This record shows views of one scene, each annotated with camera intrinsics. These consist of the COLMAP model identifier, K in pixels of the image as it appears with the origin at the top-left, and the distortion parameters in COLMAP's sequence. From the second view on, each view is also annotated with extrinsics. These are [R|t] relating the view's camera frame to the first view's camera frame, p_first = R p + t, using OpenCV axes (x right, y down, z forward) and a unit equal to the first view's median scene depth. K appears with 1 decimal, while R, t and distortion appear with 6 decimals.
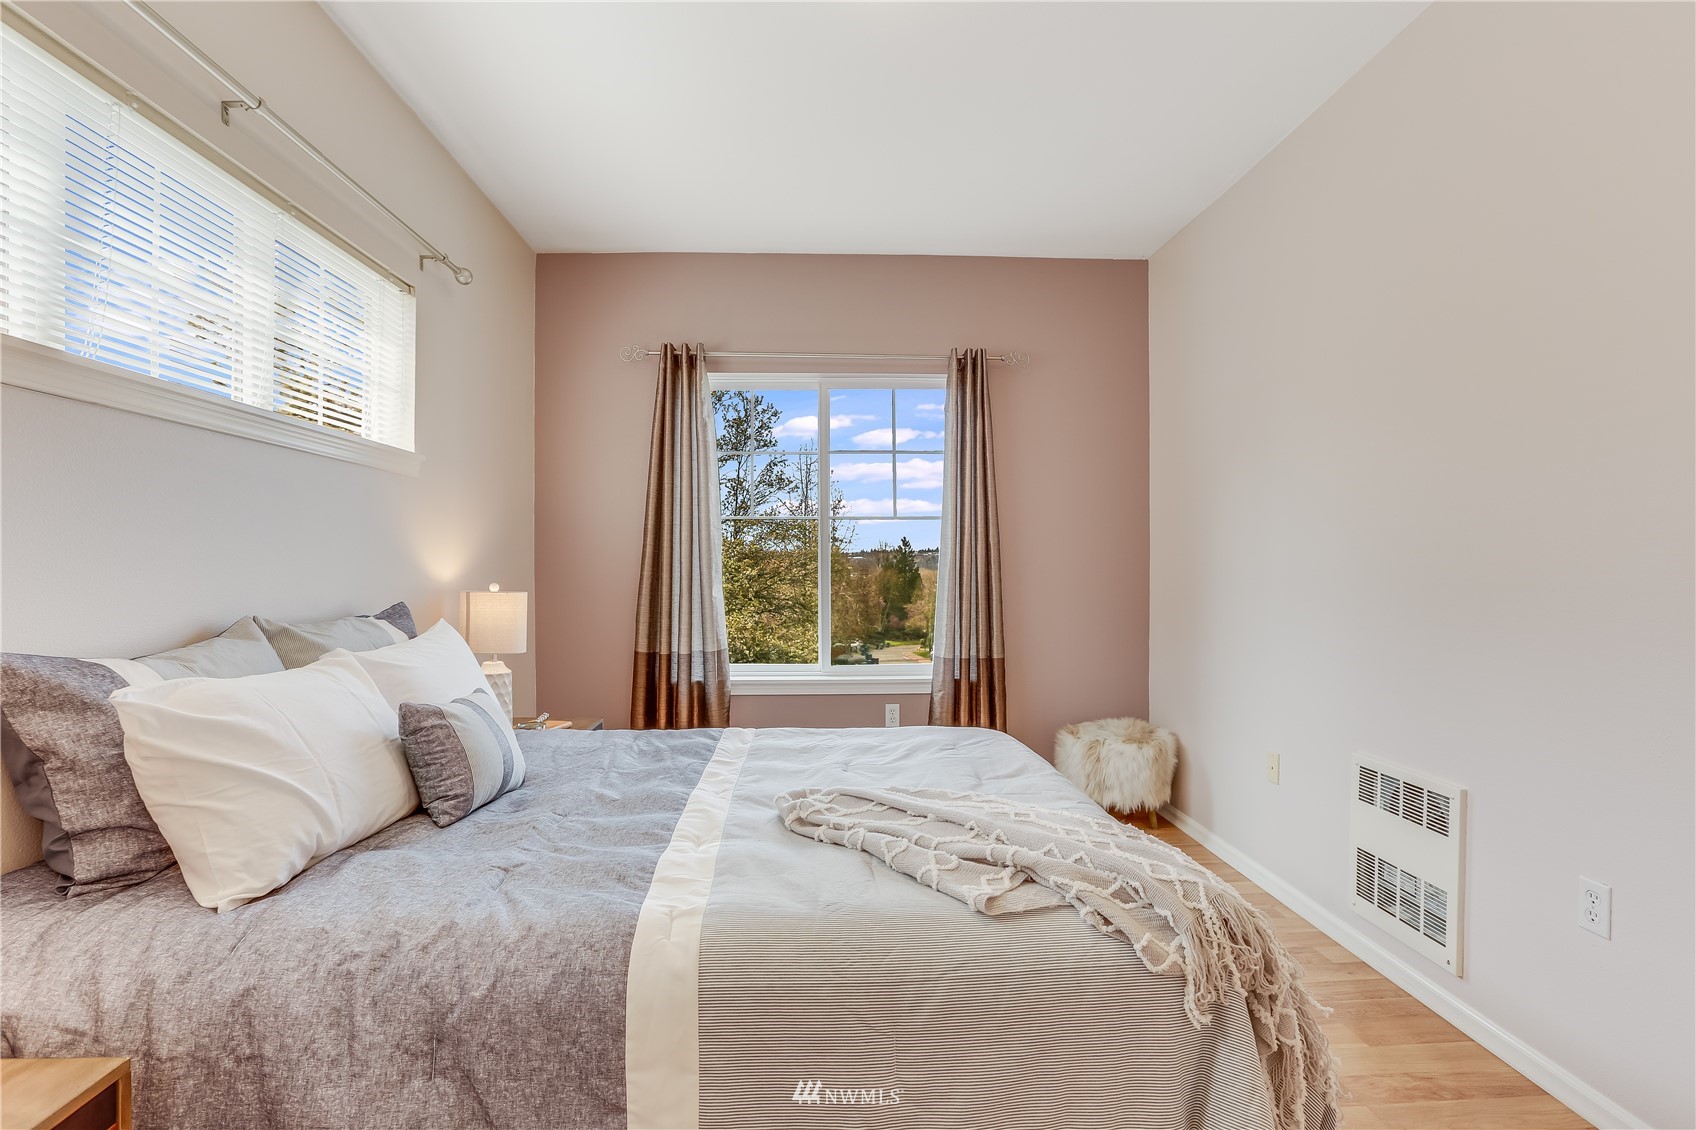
lens RADIAL K [[788.5, 0, 848.0], [0, 788.5, 565.0], [0, 0, 1]] dist [-0.054371, 0.019991]
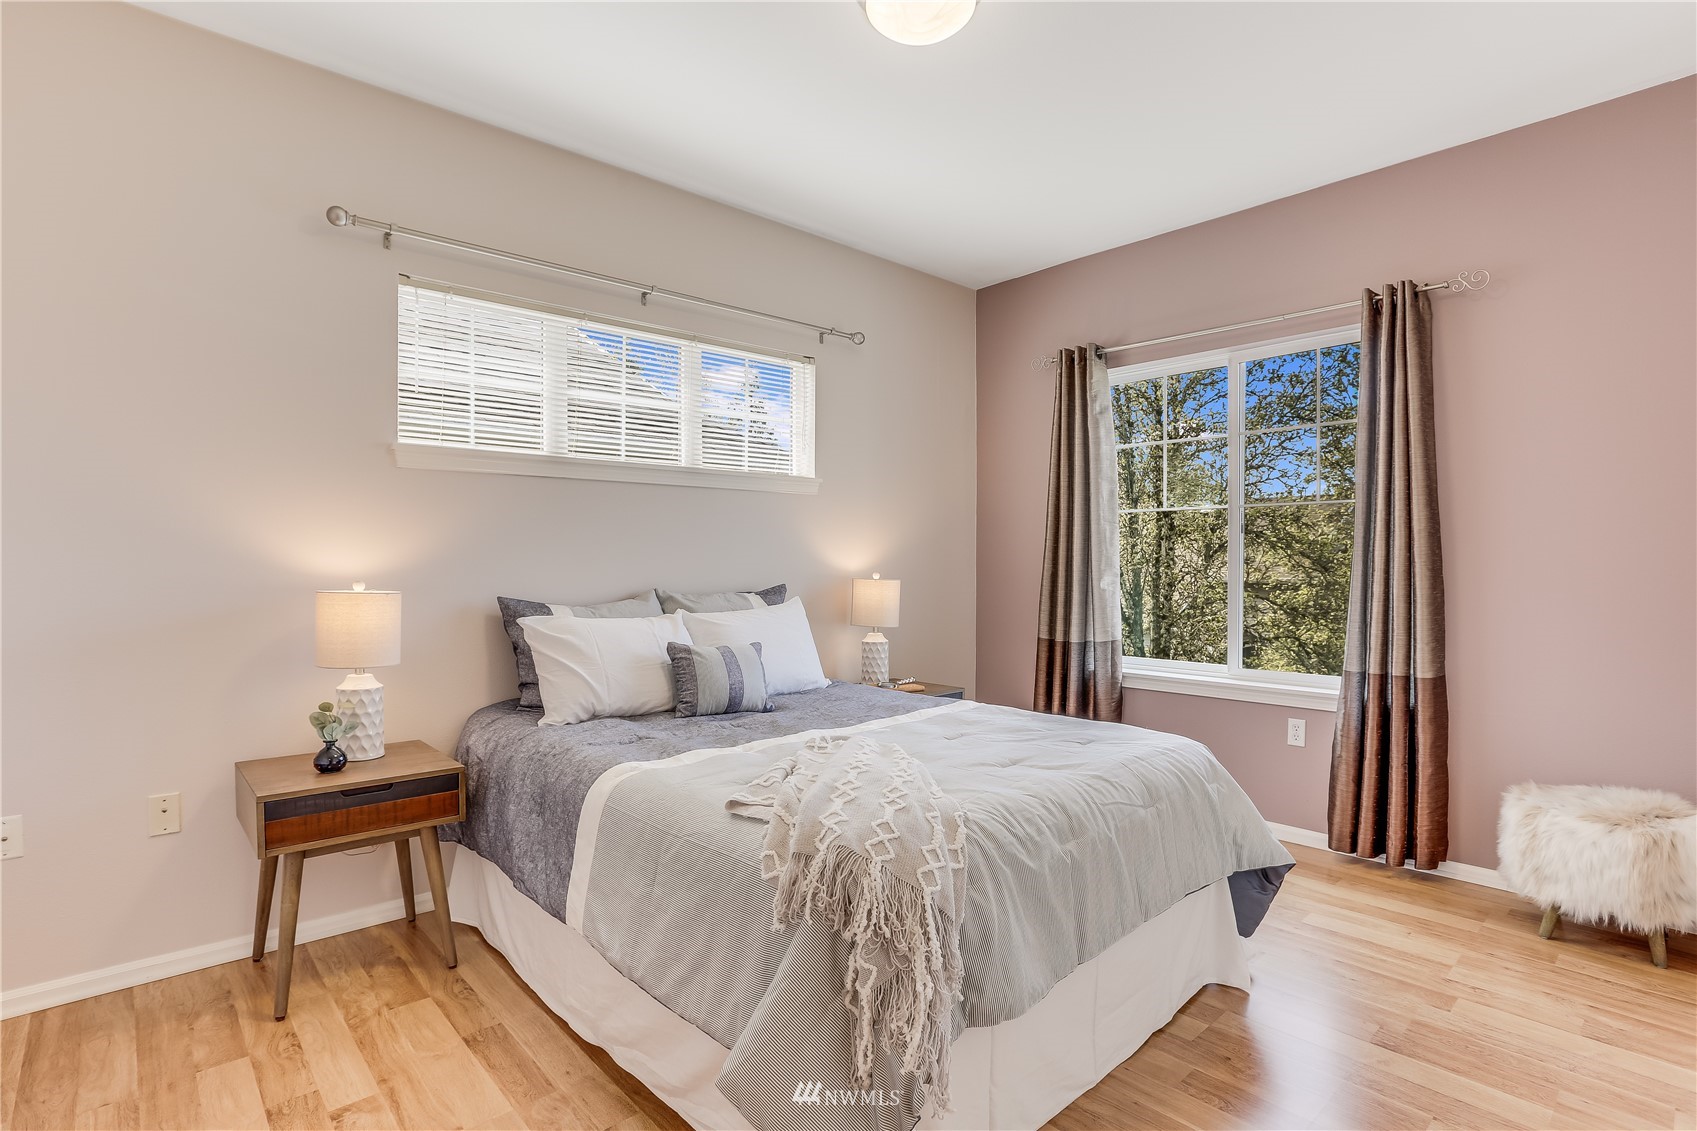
lens RADIAL K [[834.6, 0, 848.5], [0, 834.6, 565.5], [0, 0, 1]] dist [-0.044675, -0.000044]
pose [[0.631303, 0.004469, -0.775523, 0.532307], [0.005540, 0.999932, 0.010273, -0.001473], [0.775516, -0.010782, 0.631235, 0.085713]]
